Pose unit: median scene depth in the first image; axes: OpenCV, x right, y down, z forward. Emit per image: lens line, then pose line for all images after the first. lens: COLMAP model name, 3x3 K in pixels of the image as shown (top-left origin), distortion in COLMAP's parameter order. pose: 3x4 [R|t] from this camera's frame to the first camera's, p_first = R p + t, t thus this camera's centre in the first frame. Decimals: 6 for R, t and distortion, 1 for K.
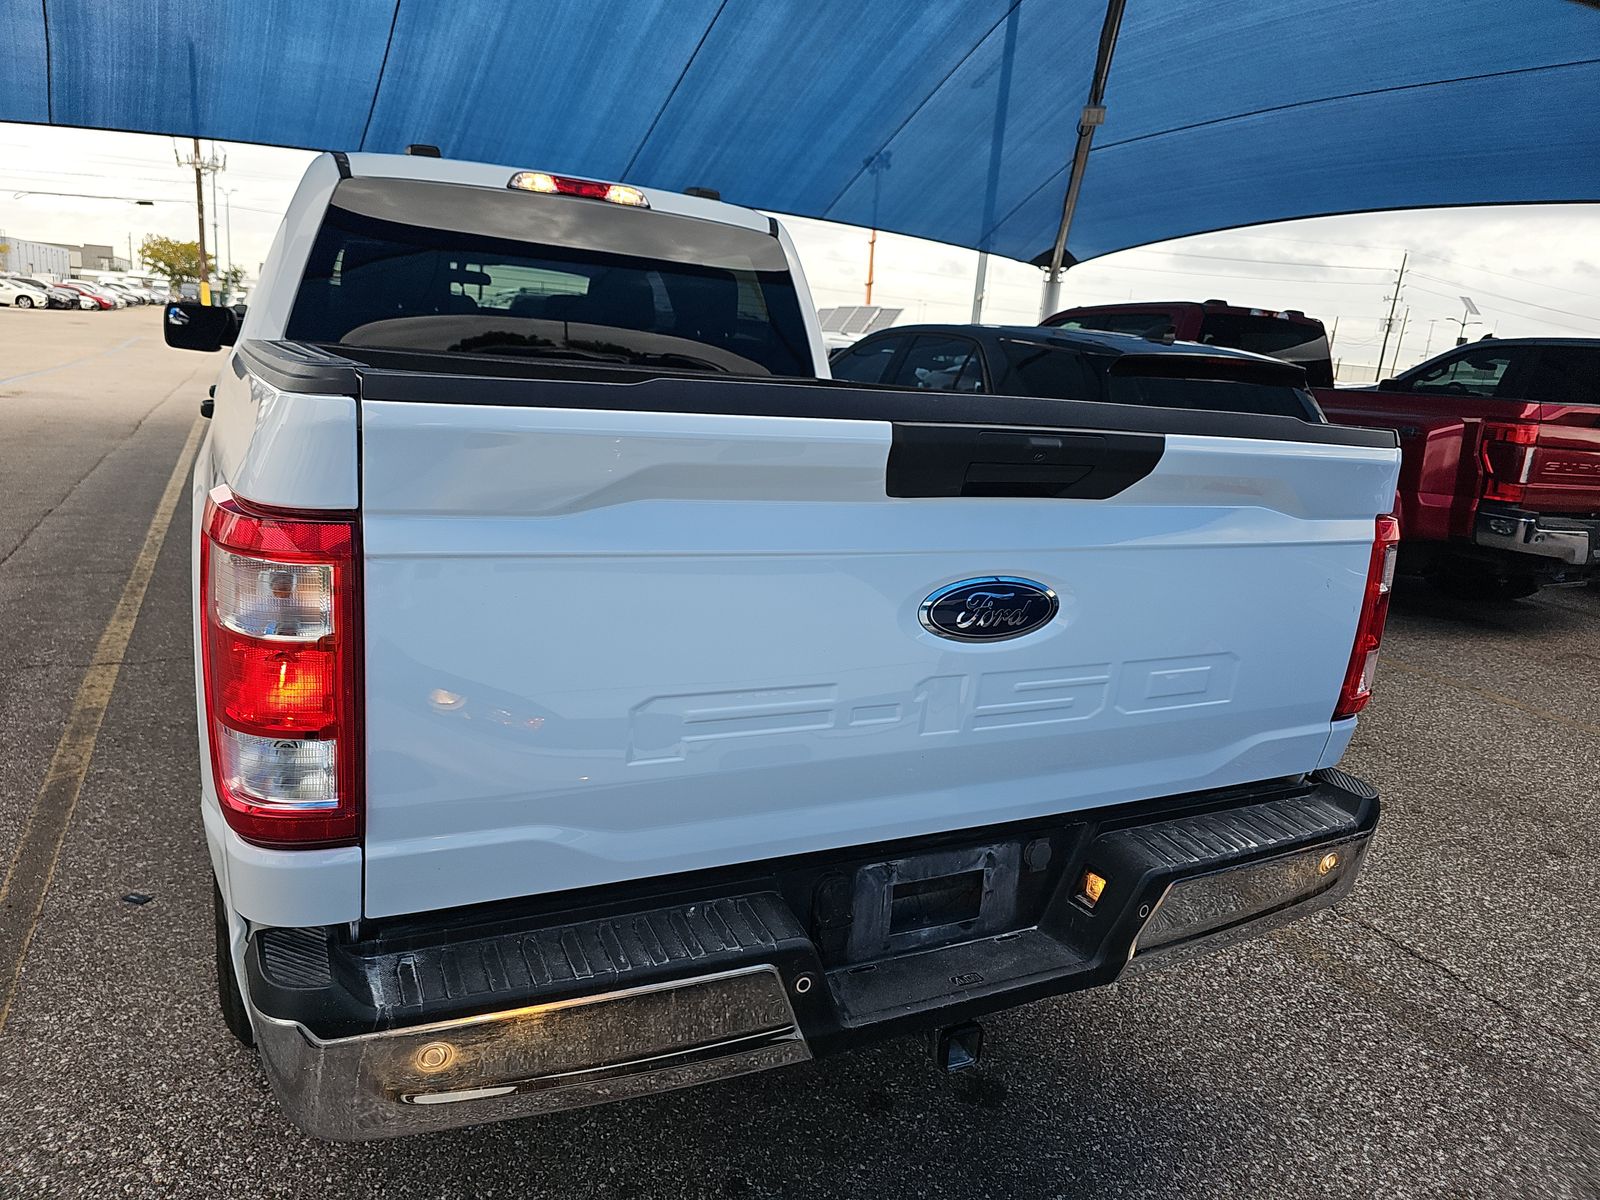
lens RADIAL K [[1062.7, 0, 800.0], [0, 1062.7, 600.0], [0, 0, 1]] dist [0.046451, -0.044624]
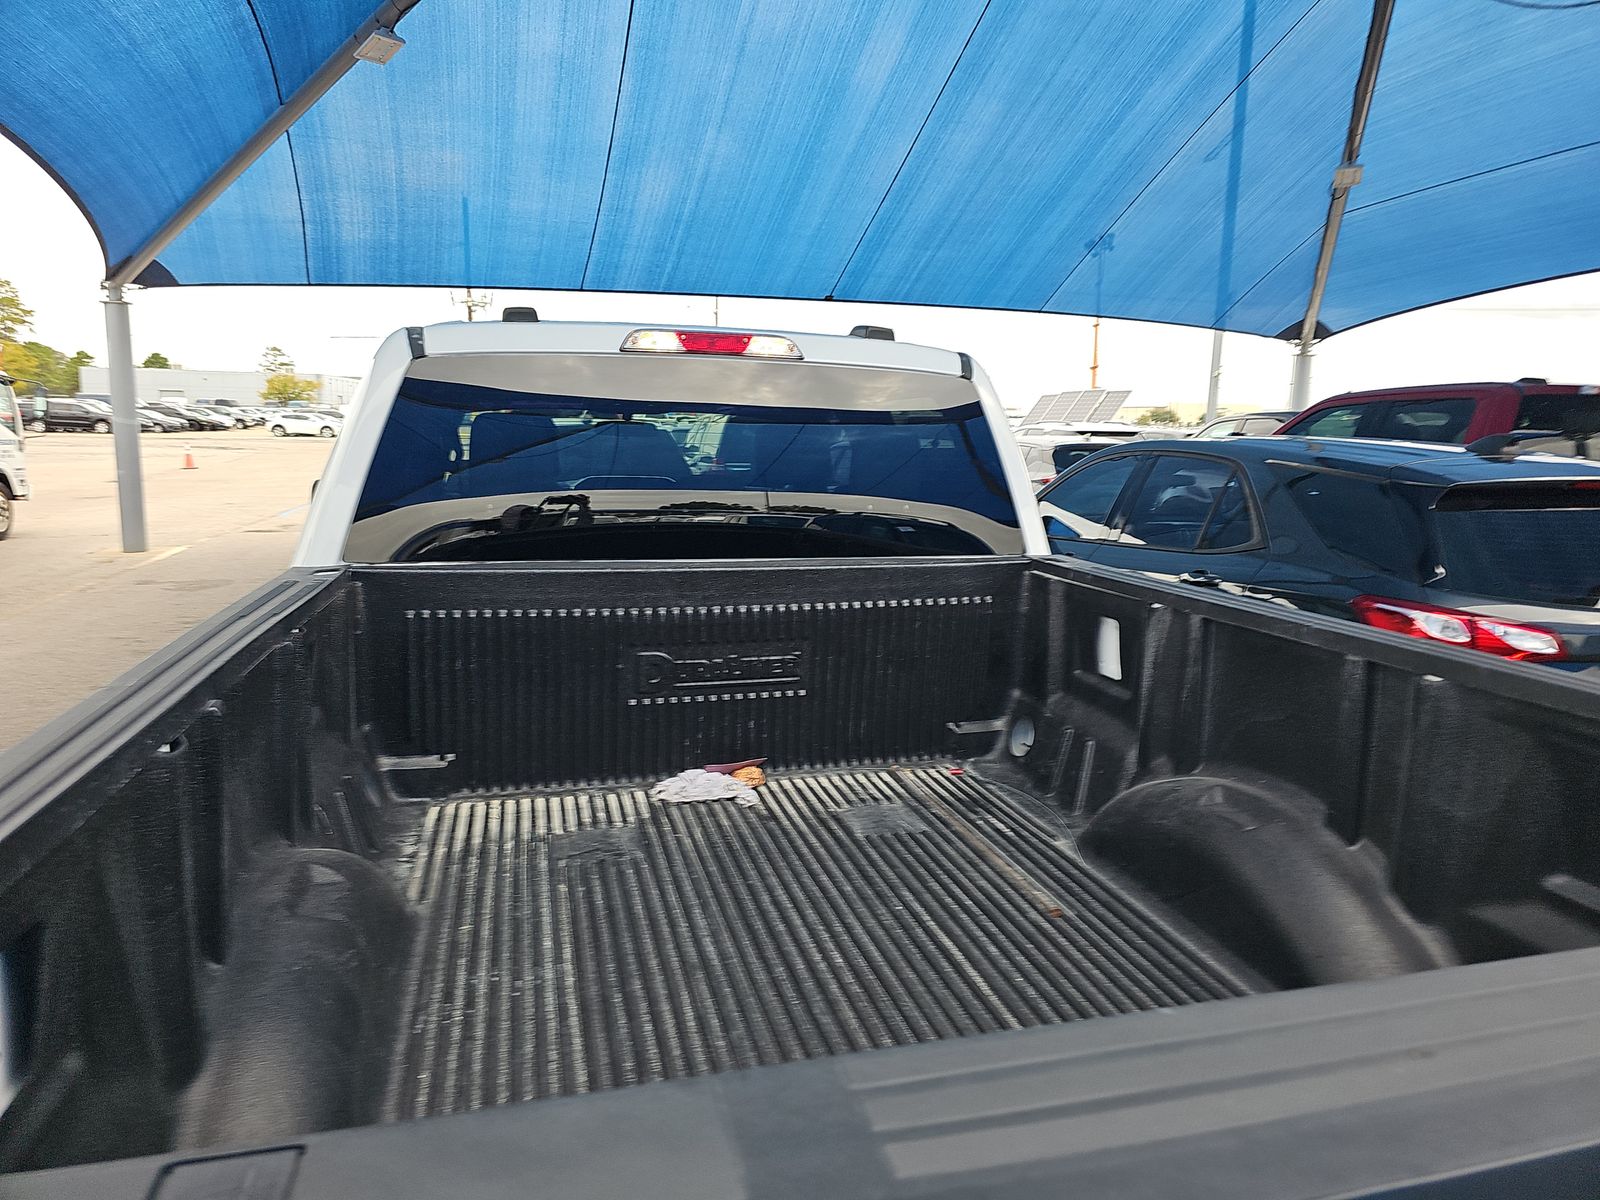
lens RADIAL K [[1068.0, 0, 817.3], [0, 1068.0, 578.5], [0, 0, 1]] dist [0.095587, -0.073032]
pose [[0.980831, -0.030771, -0.192415, 0.004714], [0.010740, 0.994489, -0.104289, -0.036527], [0.194564, 0.100224, 0.975756, 0.073658]]
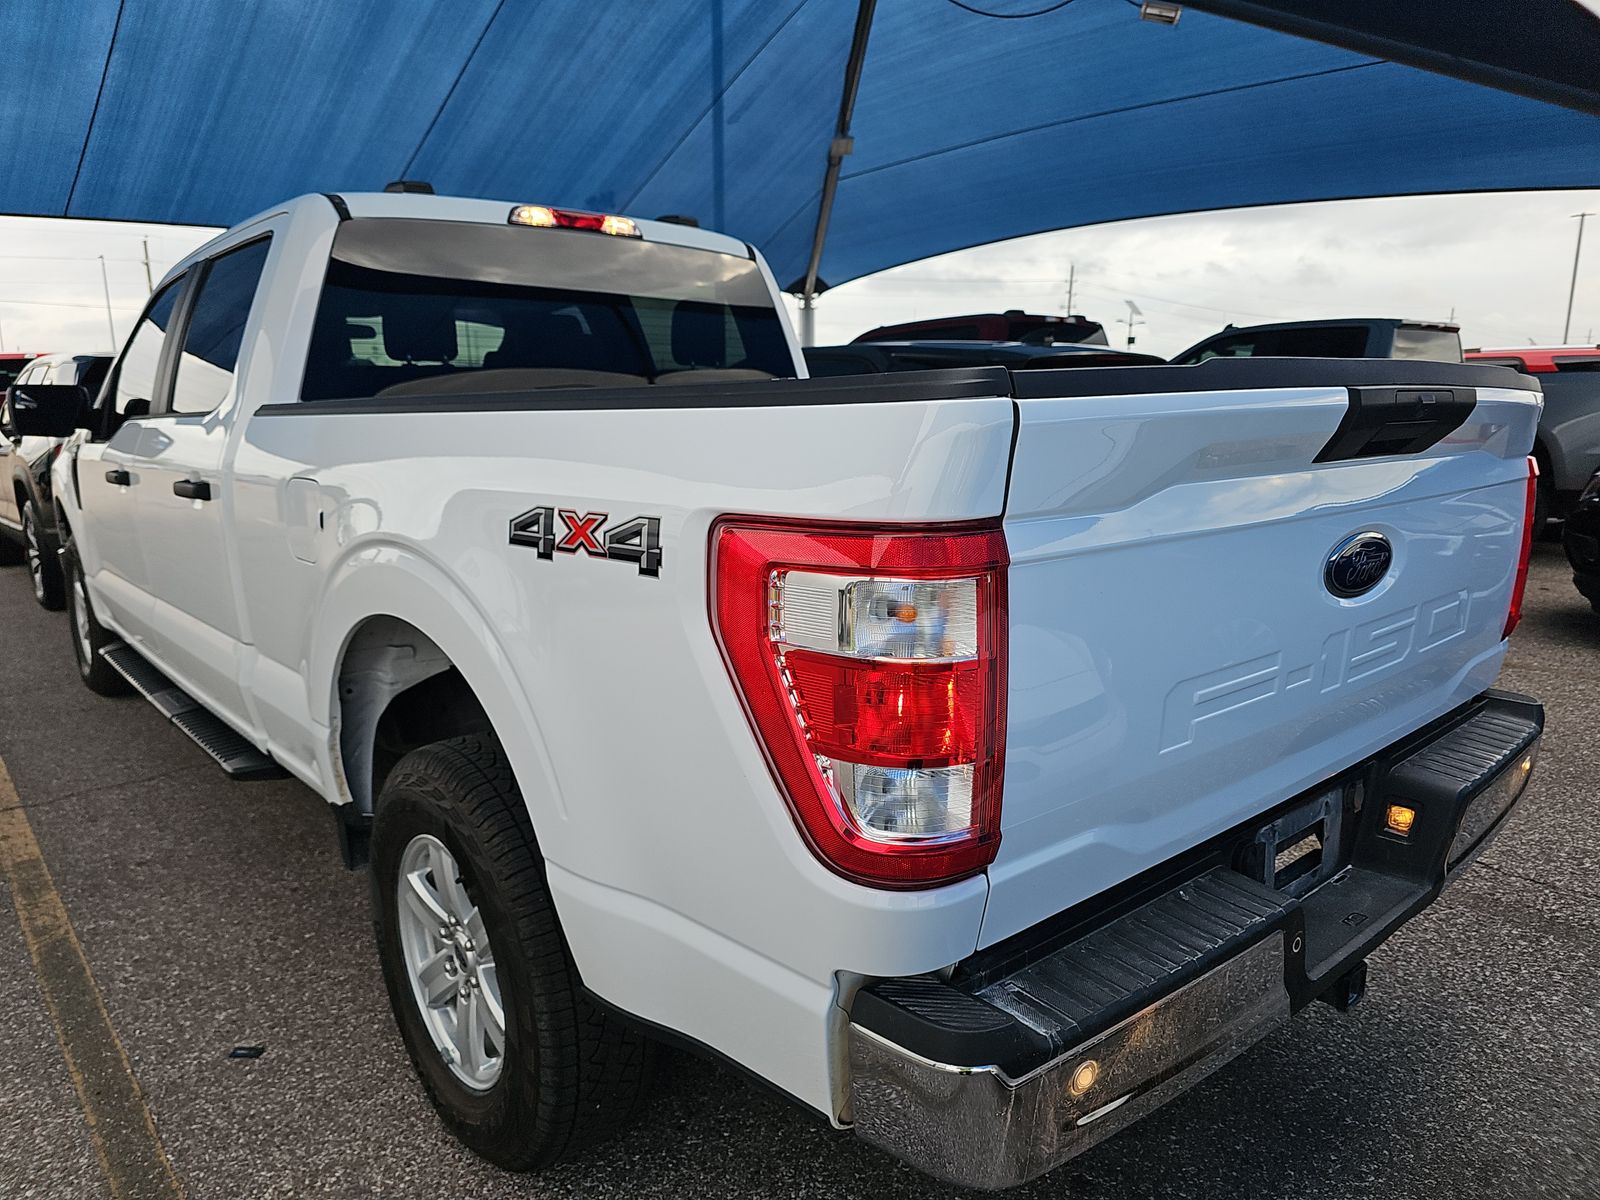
lens RADIAL K [[1062.5, 0, 806.1], [0, 1062.5, 614.8], [0, 0, 1]] dist [0.046127, -0.042528]
pose [[0.965990, -0.131656, 0.222553, -0.075018], [0.135800, 0.990731, -0.003349, -0.001625], [-0.220049, 0.033458, 0.974915, 0.010476]]
